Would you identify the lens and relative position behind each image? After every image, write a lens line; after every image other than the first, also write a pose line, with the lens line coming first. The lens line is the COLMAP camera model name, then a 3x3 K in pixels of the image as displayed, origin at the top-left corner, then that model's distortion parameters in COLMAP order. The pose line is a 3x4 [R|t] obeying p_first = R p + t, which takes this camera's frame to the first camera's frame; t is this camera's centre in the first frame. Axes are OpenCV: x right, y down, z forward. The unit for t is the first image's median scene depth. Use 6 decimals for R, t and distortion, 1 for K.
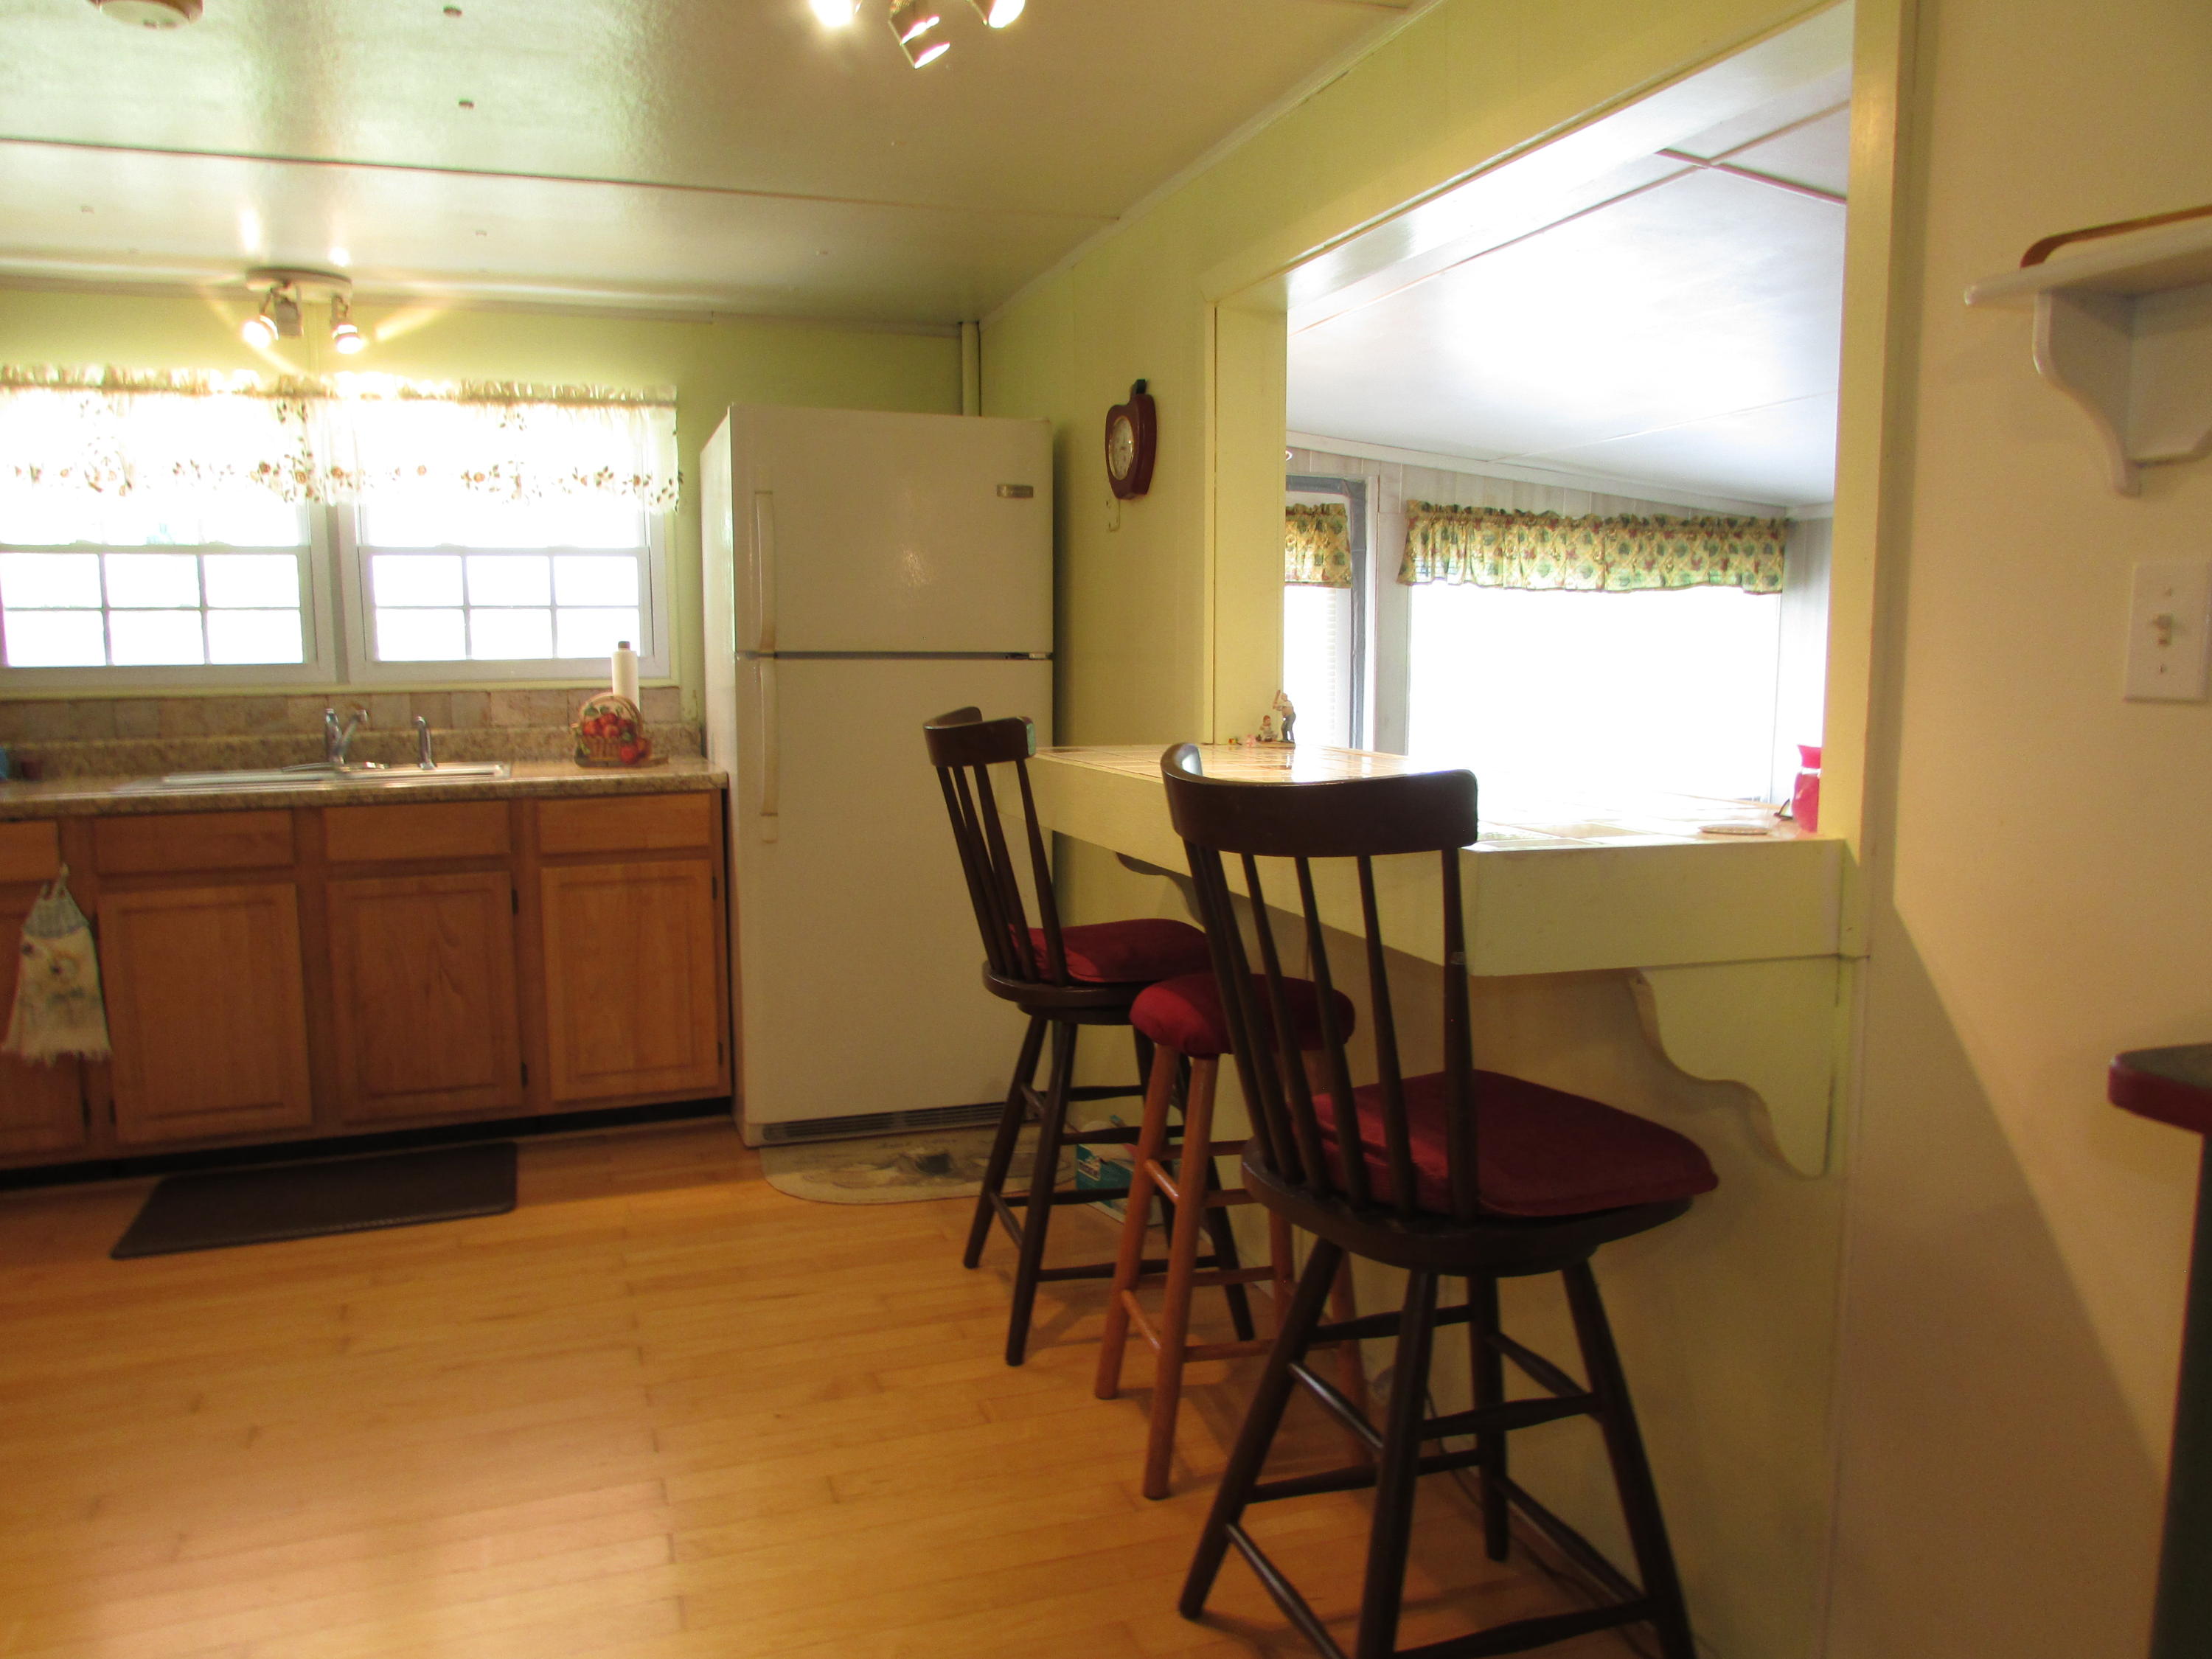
lens RADIAL K [[1555.5, 0, 1065.6], [0, 1555.5, 827.4], [0, 0, 1]] dist [-0.044074, 0.007241]
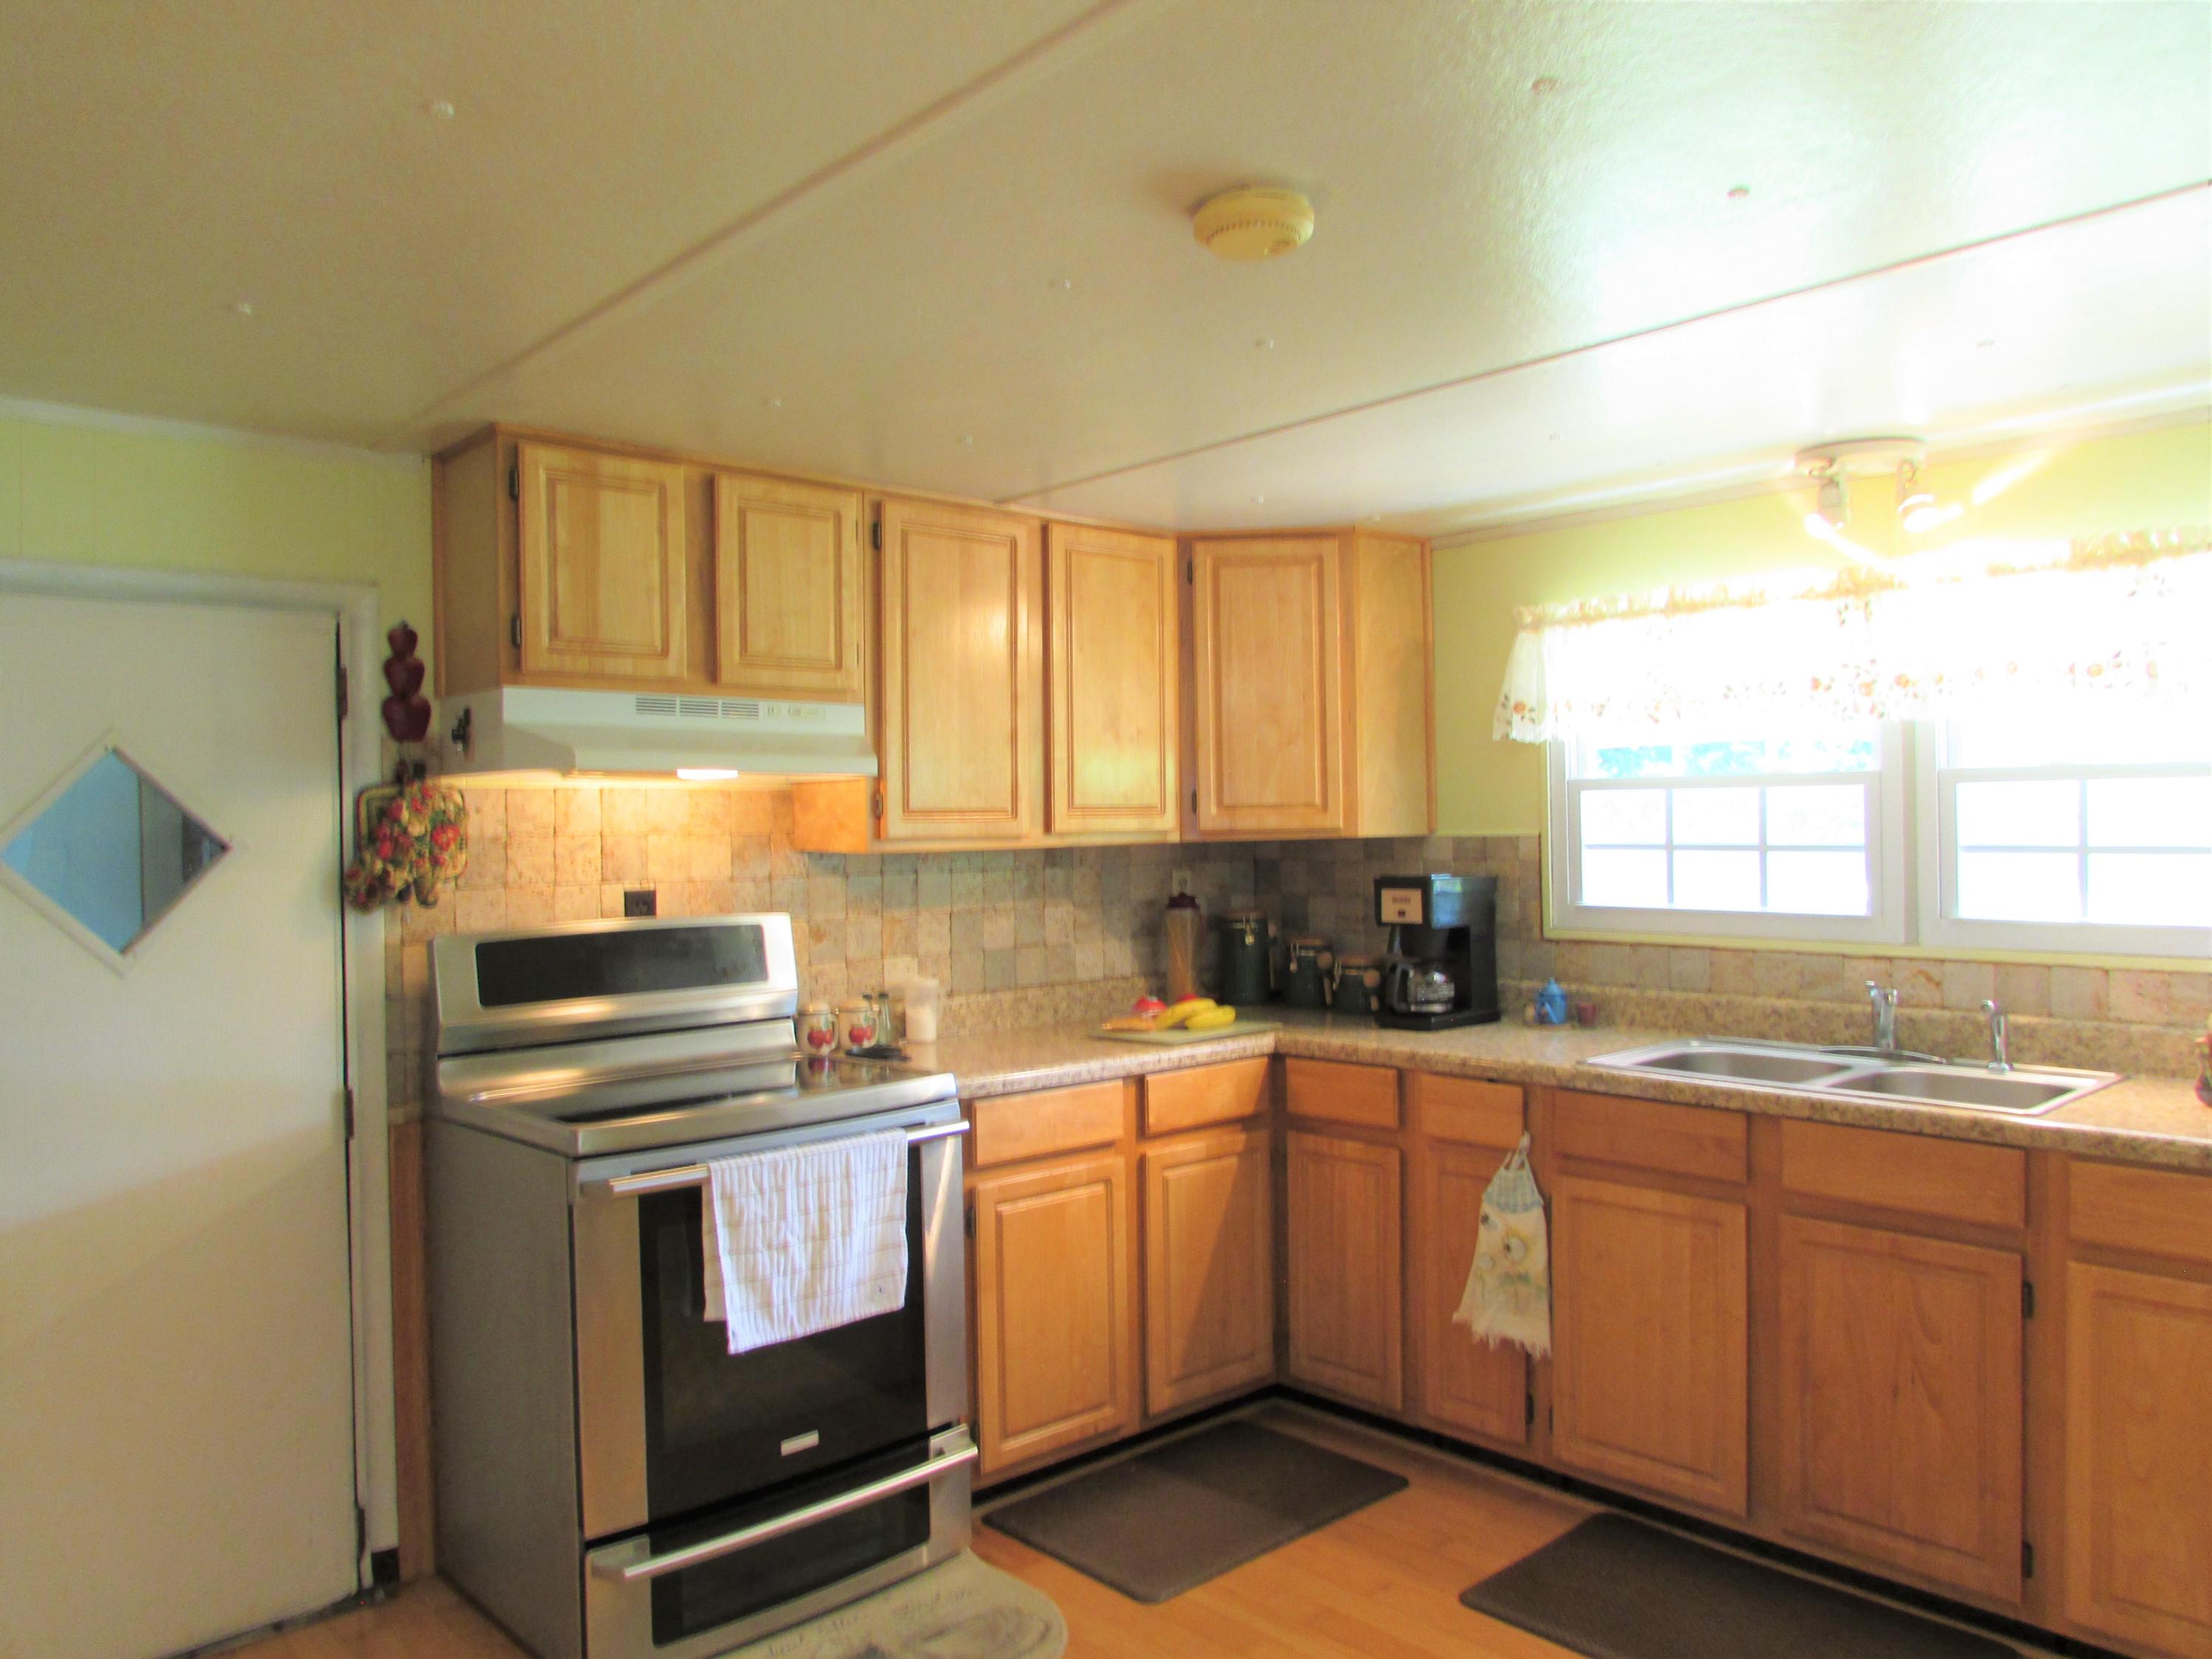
lens RADIAL K [[1555.5, 0, 1065.6], [0, 1555.5, 827.4], [0, 0, 1]] dist [-0.044074, 0.007241]
pose [[0.389622, -0.000276, -0.920975, 0.083395], [-0.098684, 0.994230, -0.042047, -0.079241], [0.915672, 0.107268, 0.387347, 0.304437]]
